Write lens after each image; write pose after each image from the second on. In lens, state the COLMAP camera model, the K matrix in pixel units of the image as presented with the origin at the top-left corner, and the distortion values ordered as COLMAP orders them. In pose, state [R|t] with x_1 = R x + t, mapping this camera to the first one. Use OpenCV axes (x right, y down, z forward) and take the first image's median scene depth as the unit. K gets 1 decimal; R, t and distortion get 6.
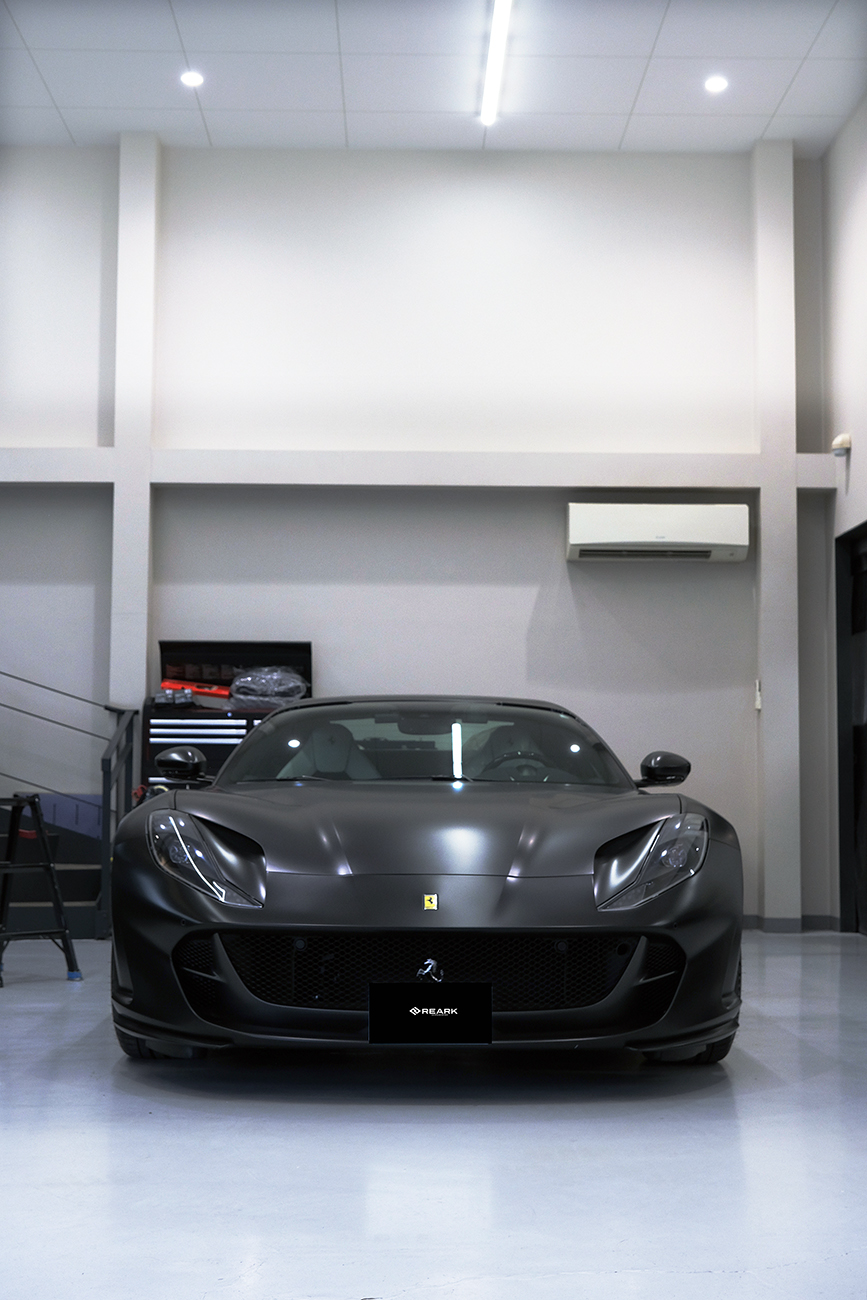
lens RADIAL K [[1865.4, 0, 439.9], [0, 1865.4, 660.3], [0, 0, 1]] dist [0.013794, 0.000000]
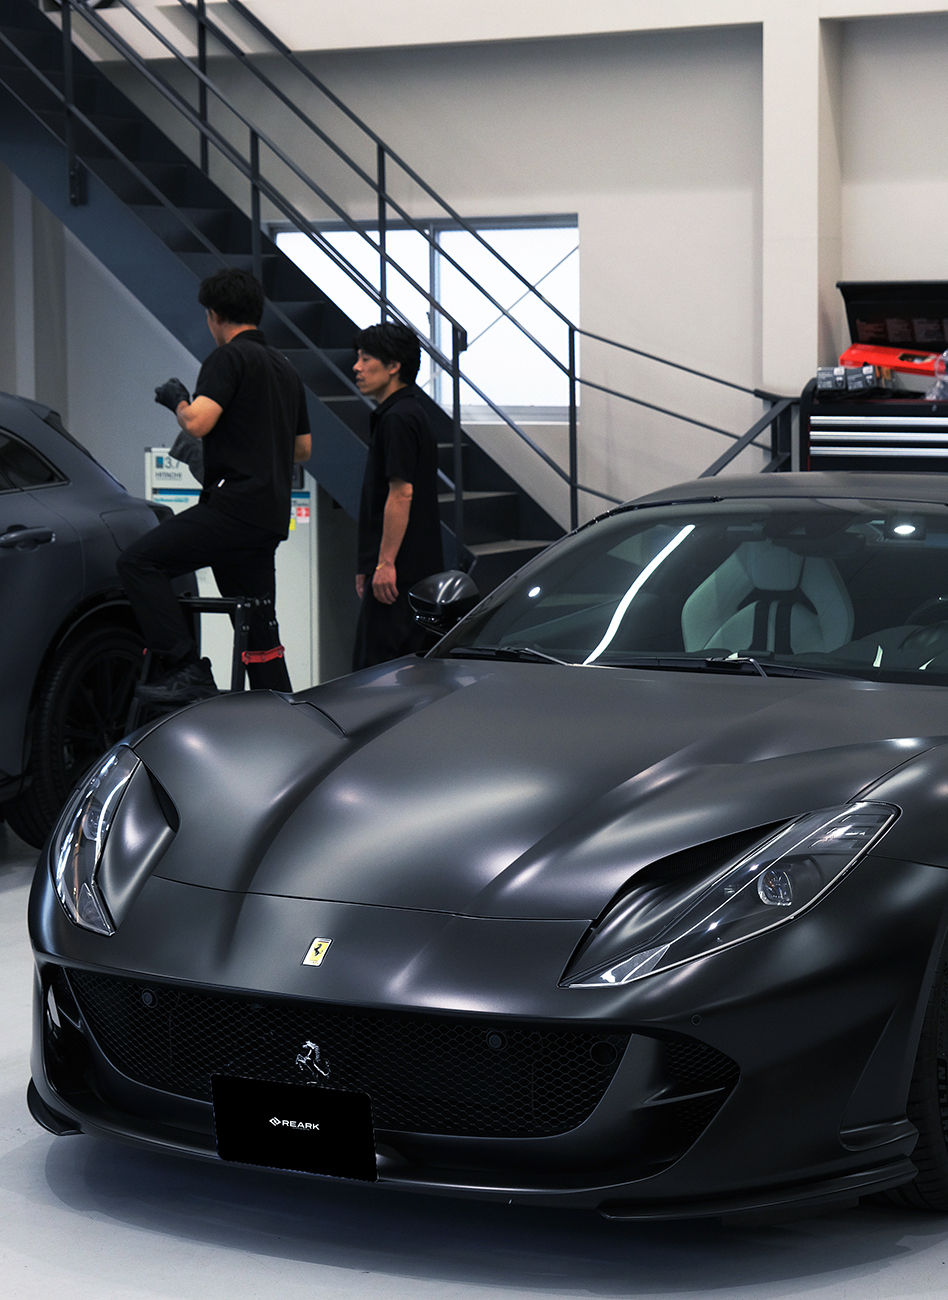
lens RADIAL K [[3097.4, 0, 475.3], [0, 3097.4, 646.7], [0, 0, 1]] dist [-0.067831, 0.000000]
pose [[0.870869, 0.040752, -0.489822, 0.351540], [0.045828, 0.985484, 0.163469, -0.091363], [0.489373, -0.164807, 0.856360, 0.084944]]
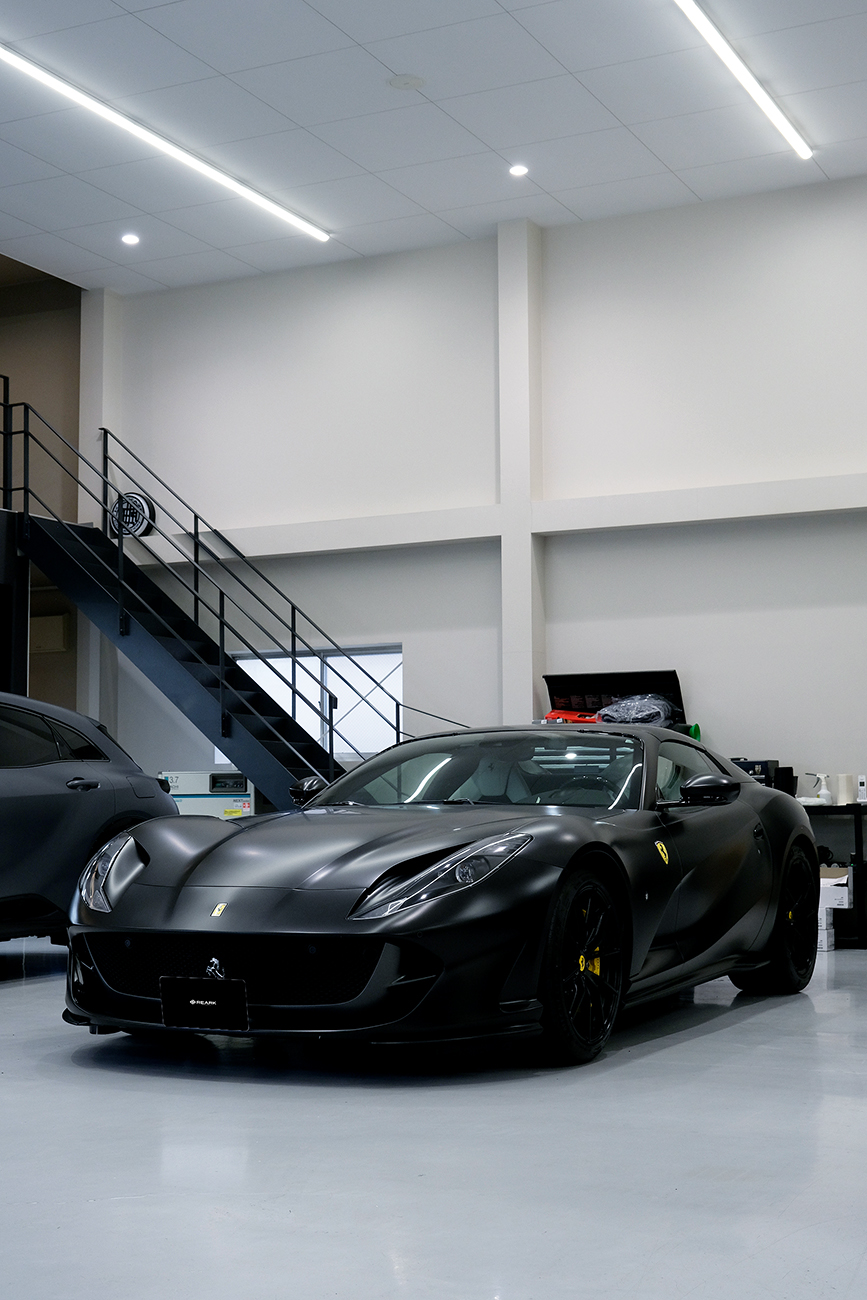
lens RADIAL K [[1819.5, 0, 432.6], [0, 1819.5, 648.3], [0, 0, 1]] dist [0.019894, 0.000000]
pose [[0.885469, -0.050781, -0.461916, 0.415220], [0.042838, 0.998699, -0.027673, 0.000715], [0.462720, 0.004716, 0.886492, 0.021987]]
